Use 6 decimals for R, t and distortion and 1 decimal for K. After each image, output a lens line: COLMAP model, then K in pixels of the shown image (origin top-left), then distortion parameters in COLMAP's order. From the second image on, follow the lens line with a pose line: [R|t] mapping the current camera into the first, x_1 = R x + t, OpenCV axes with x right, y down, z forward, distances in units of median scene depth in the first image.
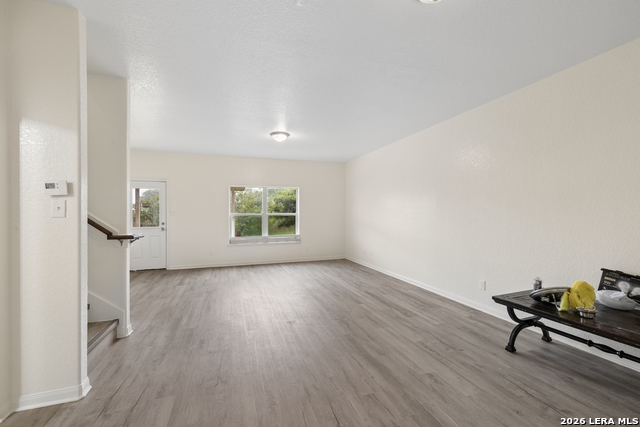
lens RADIAL K [[274.3, 0, 316.1], [0, 274.3, 217.9], [0, 0, 1]] dist [-0.000210, -0.000347]
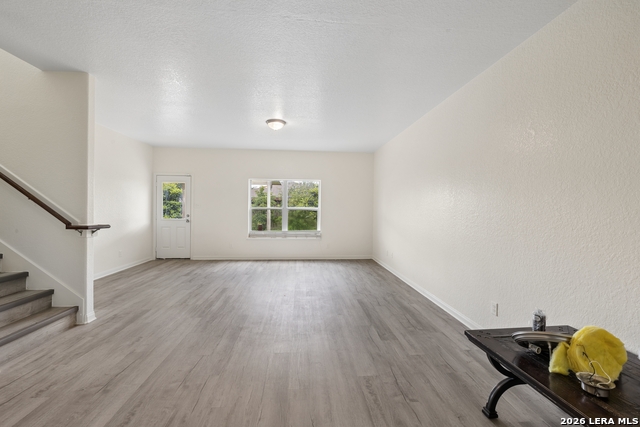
lens RADIAL K [[274.3, 0, 316.9], [0, 274.3, 214.5], [0, 0, 1]] dist [-0.000210, -0.000347]
pose [[0.968675, 0.020155, -0.247514, 0.237660], [-0.019174, 0.999796, 0.006371, -0.000468], [0.247592, -0.001426, 0.968863, 0.130210]]
